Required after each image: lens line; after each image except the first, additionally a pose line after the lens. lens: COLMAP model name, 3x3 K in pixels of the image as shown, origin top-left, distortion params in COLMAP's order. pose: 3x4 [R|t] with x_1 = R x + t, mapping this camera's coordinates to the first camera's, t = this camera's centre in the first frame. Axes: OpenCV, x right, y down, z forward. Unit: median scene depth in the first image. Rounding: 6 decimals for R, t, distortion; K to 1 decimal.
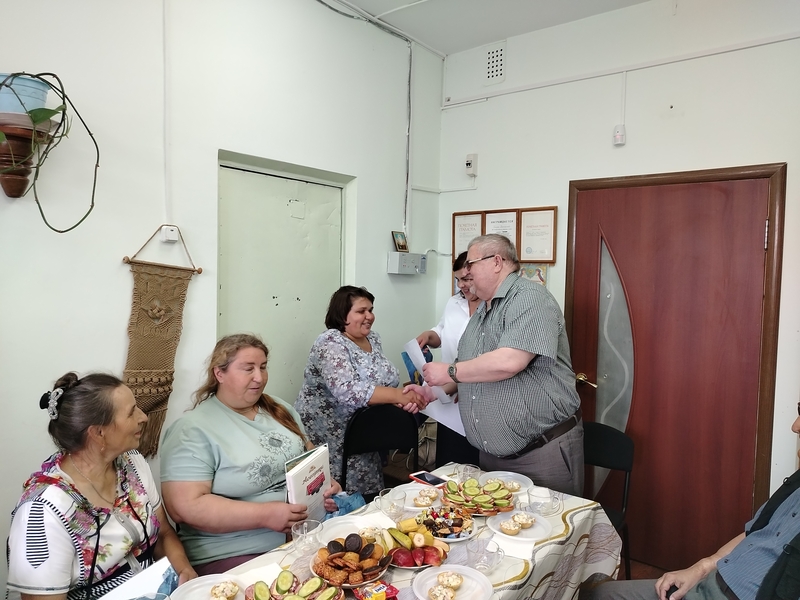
lens RADIAL K [[551.2, 0, 390.7], [0, 551.2, 310.0], [0, 0, 1]] dist [-0.000656, -0.008652]
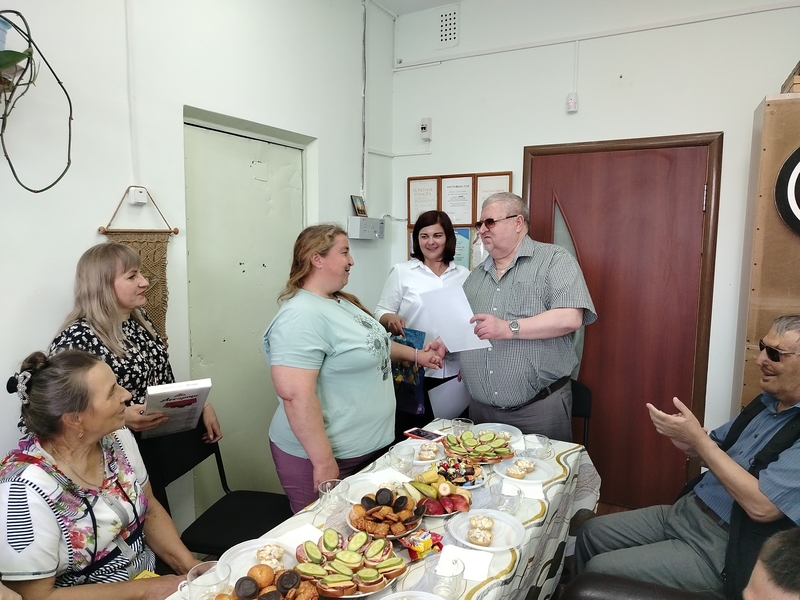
lens RADIAL K [[551.2, 0, 393.8], [0, 551.2, 309.8], [0, 0, 1]] dist [-0.000656, -0.008652]
pose [[0.986254, -0.031281, 0.162251, -0.134033], [0.022069, 0.998057, 0.058274, 0.009368], [-0.163758, -0.053893, 0.985027, 0.002827]]
